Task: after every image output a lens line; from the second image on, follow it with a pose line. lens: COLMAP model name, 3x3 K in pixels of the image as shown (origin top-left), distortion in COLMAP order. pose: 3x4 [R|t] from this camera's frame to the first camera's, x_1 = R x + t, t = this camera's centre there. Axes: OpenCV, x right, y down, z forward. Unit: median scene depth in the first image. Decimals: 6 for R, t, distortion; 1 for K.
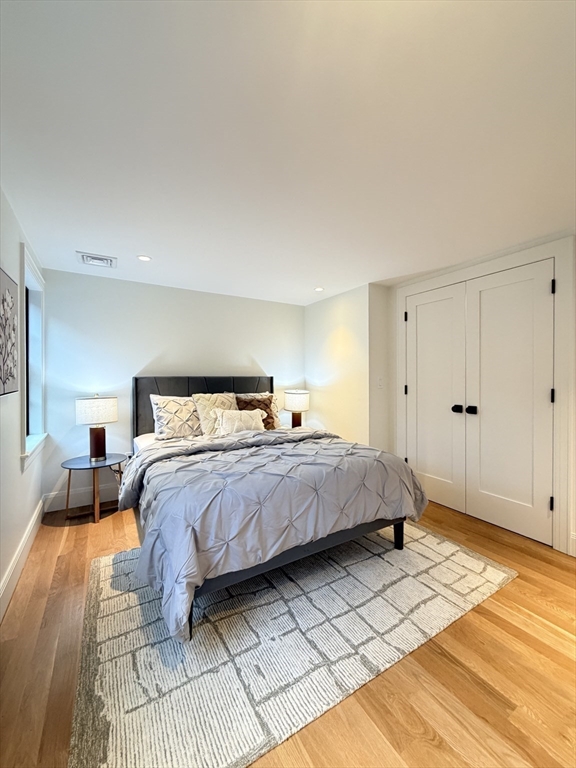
lens RADIAL K [[304.6, 0, 287.1], [0, 304.6, 374.7], [0, 0, 1]] dist [0.001840, 0.000364]
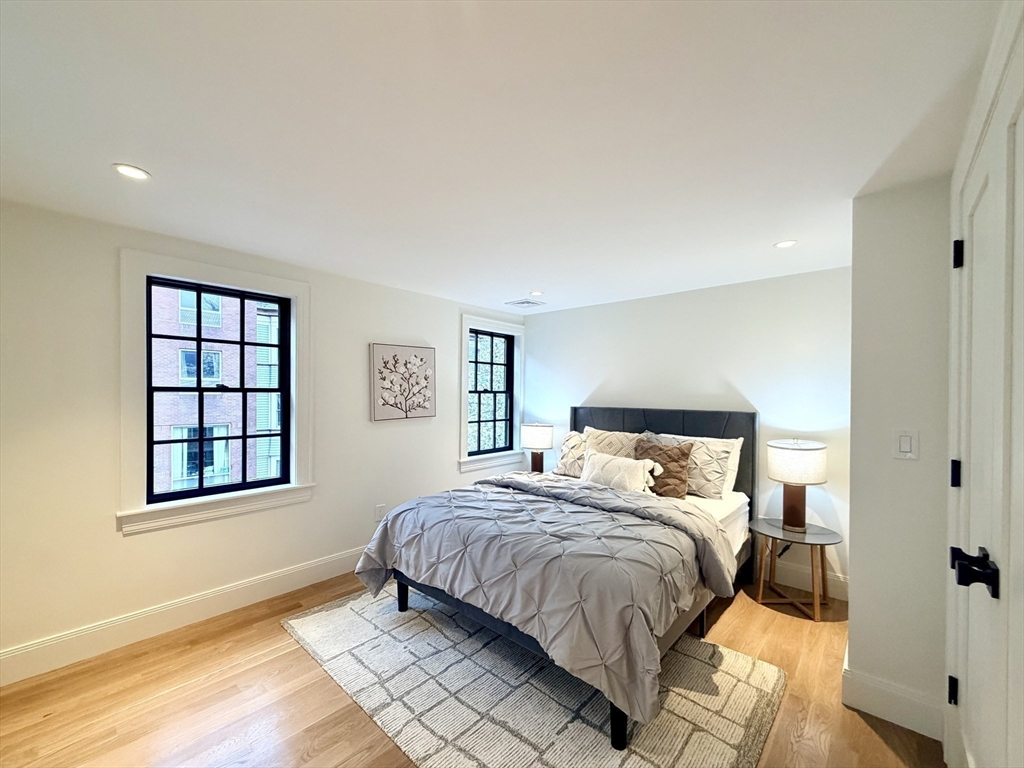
lens RADIAL K [[421.2, 0, 511.6], [0, 421.2, 395.2], [0, 0, 1]] dist [-0.000066, -0.000114]
pose [[0.293561, 0.008430, -0.955903, 1.192736], [-0.007238, 0.999952, 0.006596, -0.062052], [0.955913, 0.004983, 0.293608, 0.701609]]
